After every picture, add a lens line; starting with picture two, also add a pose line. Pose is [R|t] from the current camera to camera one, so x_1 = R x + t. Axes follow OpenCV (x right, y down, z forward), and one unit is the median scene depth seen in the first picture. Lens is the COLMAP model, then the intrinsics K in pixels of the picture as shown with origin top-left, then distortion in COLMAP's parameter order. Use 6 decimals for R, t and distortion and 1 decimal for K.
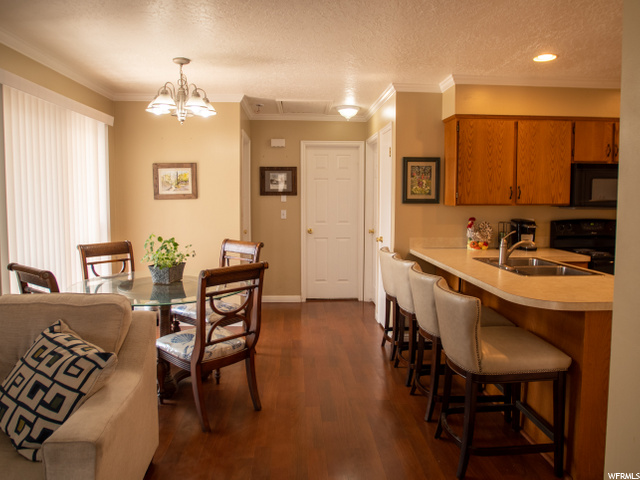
lens RADIAL K [[480.7, 0, 326.7], [0, 480.7, 223.1], [0, 0, 1]] dist [-0.055191, 0.027094]
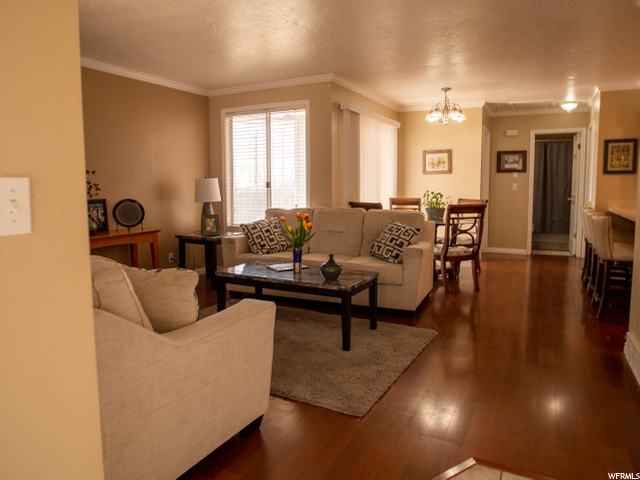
lens RADIAL K [[480.7, 0, 308.6], [0, 480.7, 226.1], [0, 0, 1]] dist [-0.055191, 0.027094]
pose [[0.863267, 0.037074, -0.503385, 0.116901], [-0.022161, 0.999121, 0.035579, 0.077856], [0.504261, -0.019559, 0.863330, -0.582754]]
